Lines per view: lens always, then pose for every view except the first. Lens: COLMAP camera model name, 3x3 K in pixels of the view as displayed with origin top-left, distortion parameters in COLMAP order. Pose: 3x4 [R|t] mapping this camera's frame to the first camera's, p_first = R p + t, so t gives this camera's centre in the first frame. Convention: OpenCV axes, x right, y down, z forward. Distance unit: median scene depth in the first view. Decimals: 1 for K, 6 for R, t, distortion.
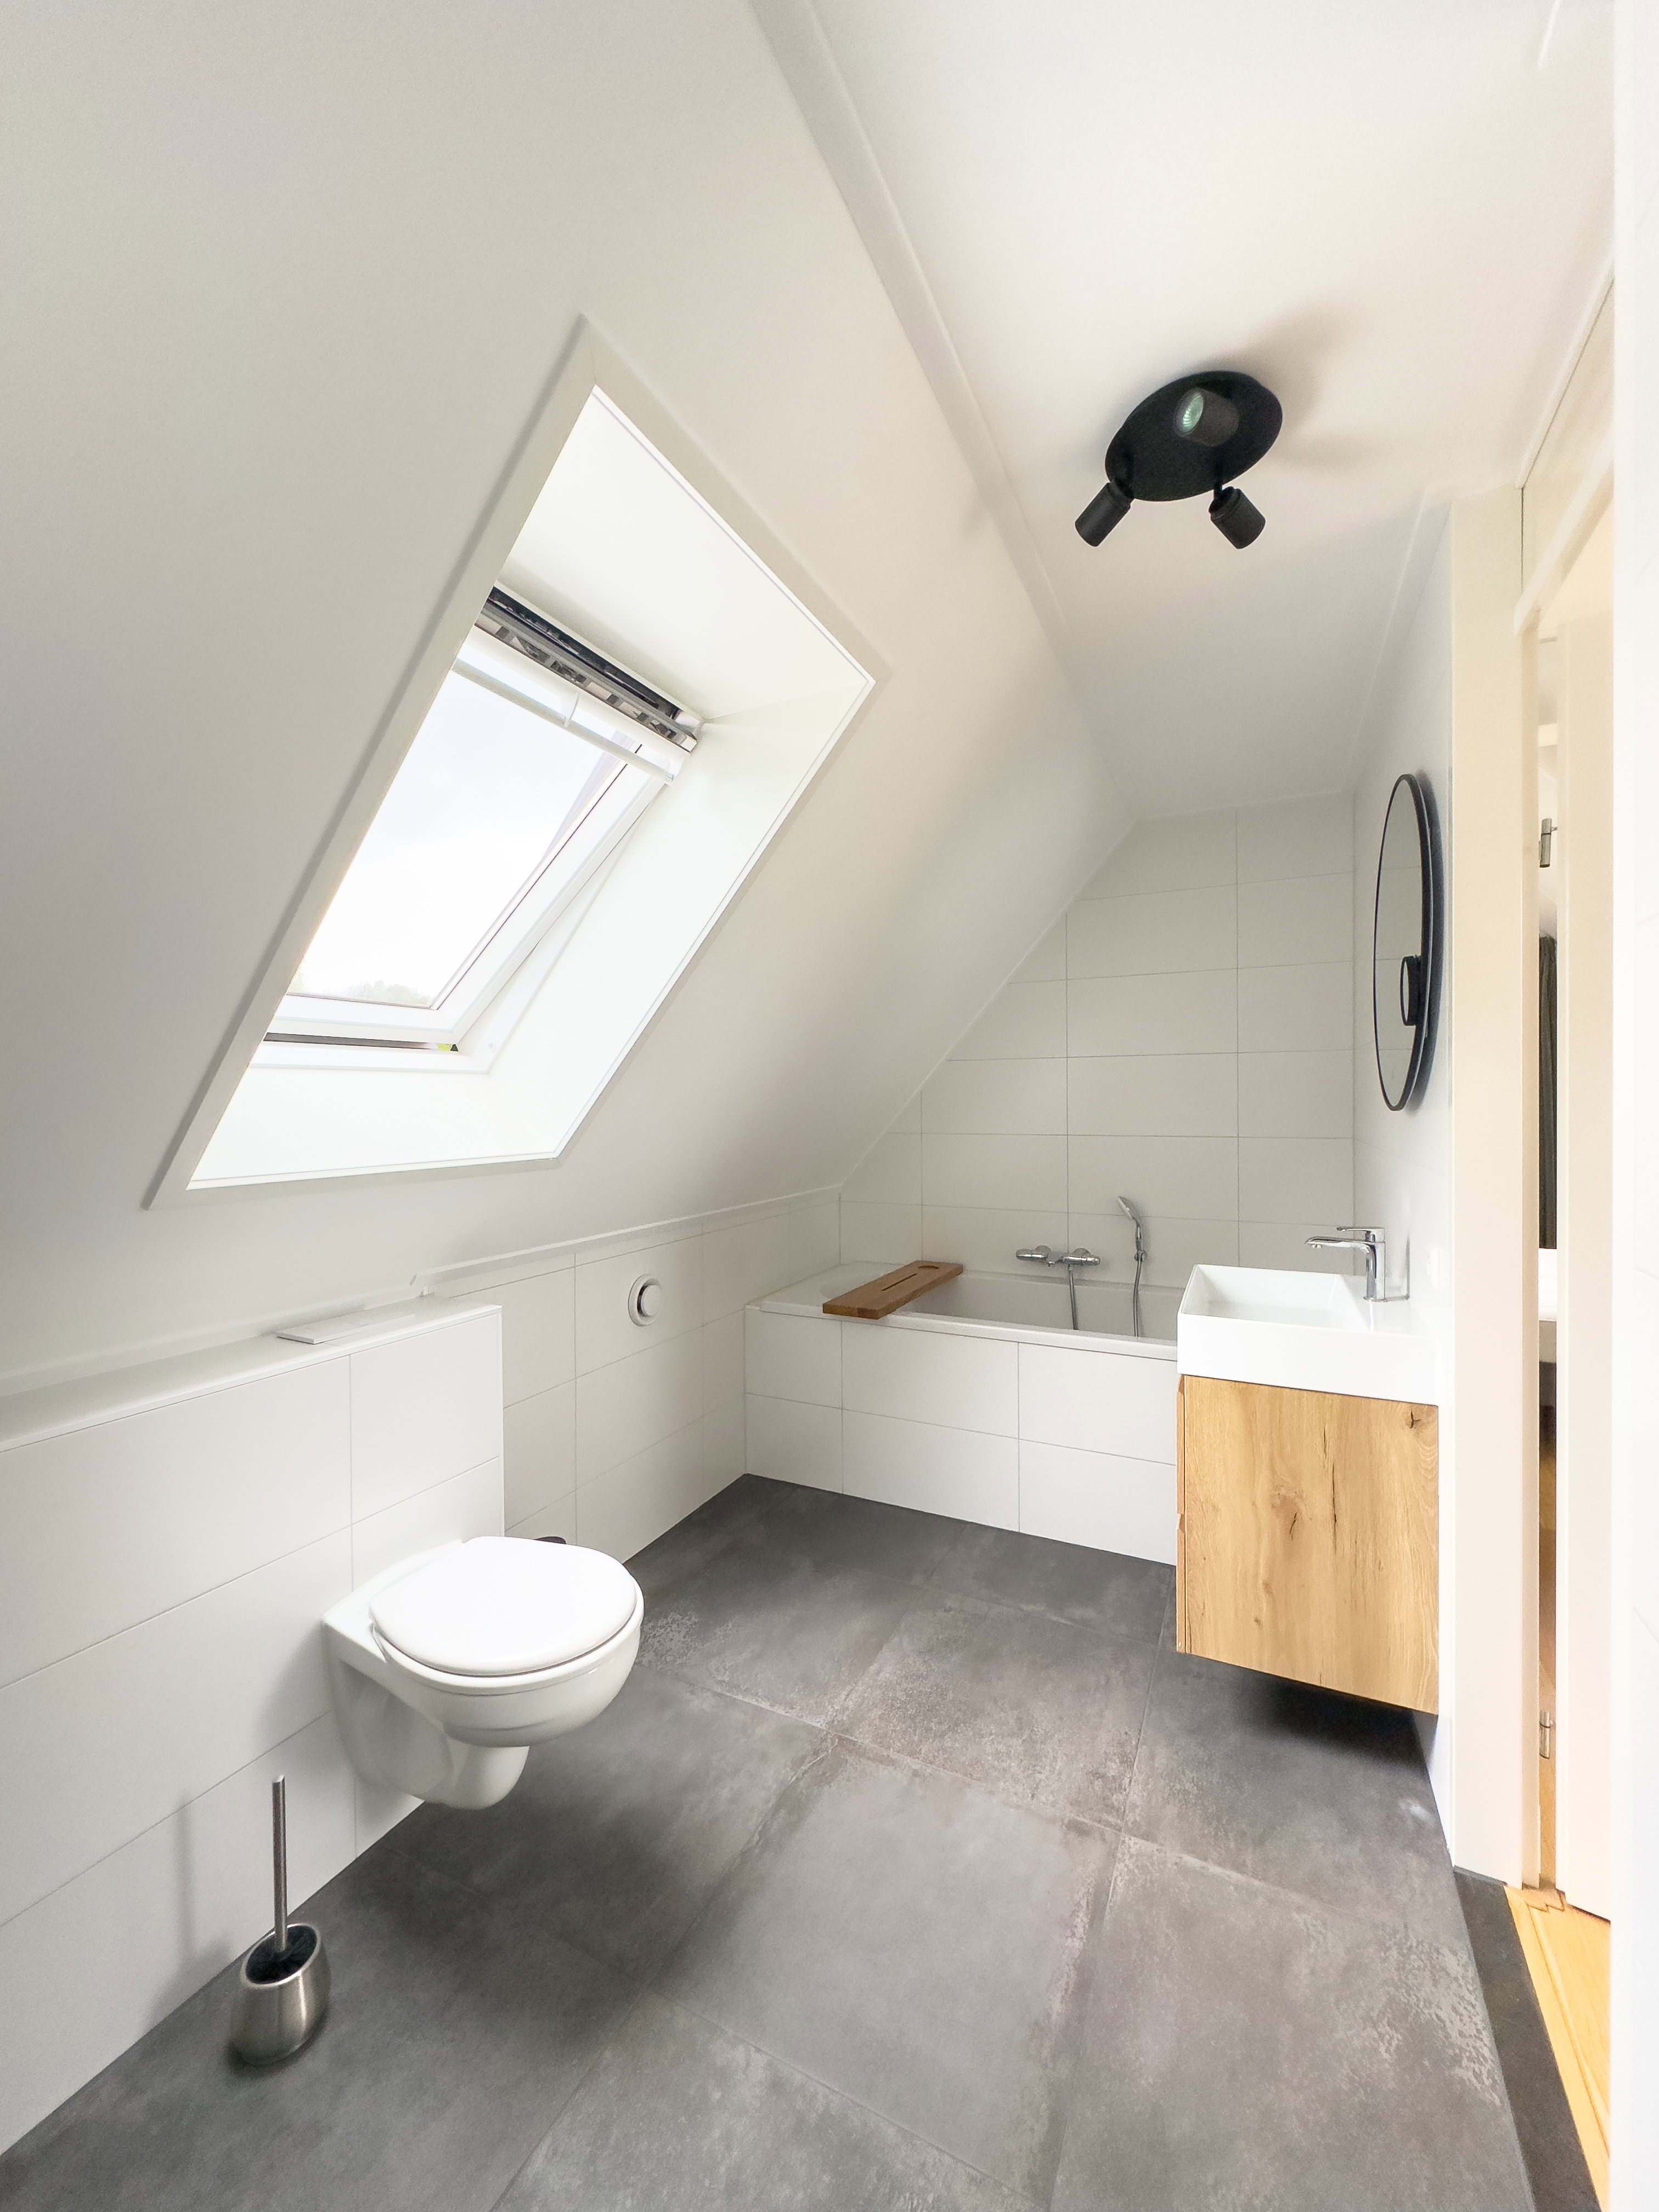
lens RADIAL K [[855.1, 0, 842.8], [0, 855.1, 1114.9], [0, 0, 1]] dist [0.000399, -0.000291]
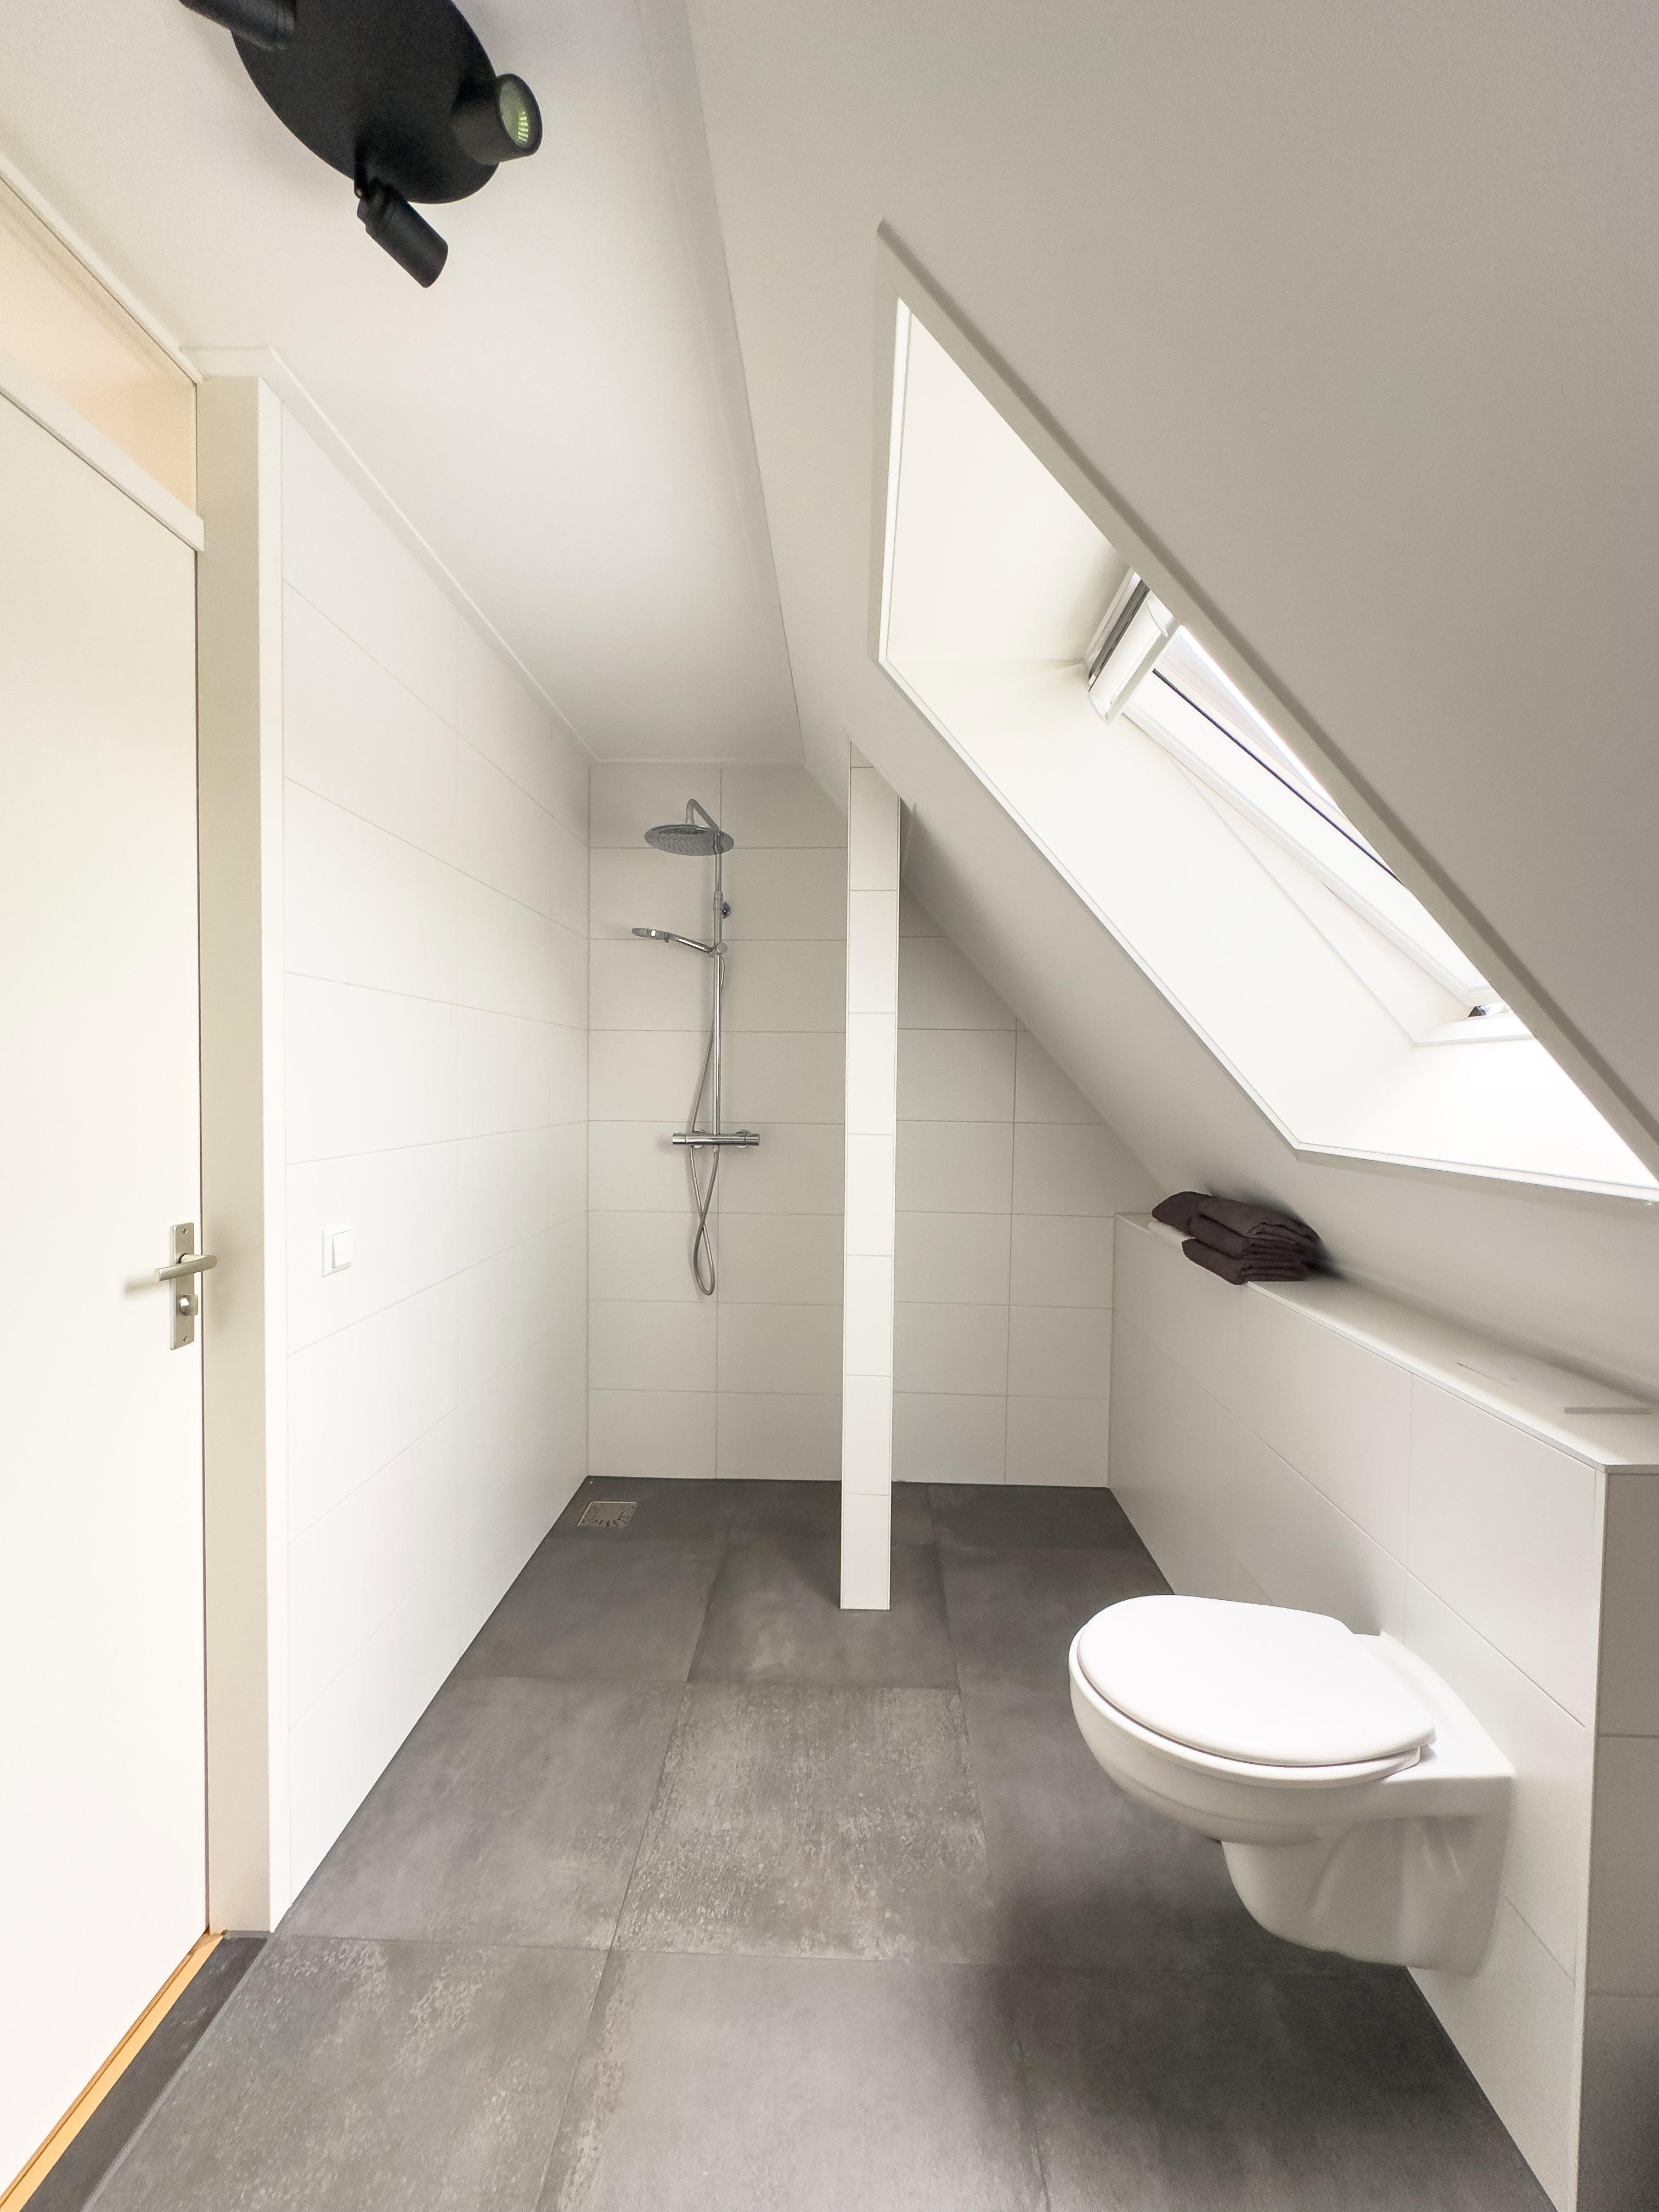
lens RADIAL K [[855.1, 0, 842.8], [0, 855.1, 1114.9], [0, 0, 1]] dist [0.000399, -0.000291]
pose [[-0.905385, 0.013920, -0.424362, 0.396938], [-0.007233, 0.998812, 0.048196, -0.025240], [0.424529, 0.046705, -0.904209, 1.982910]]
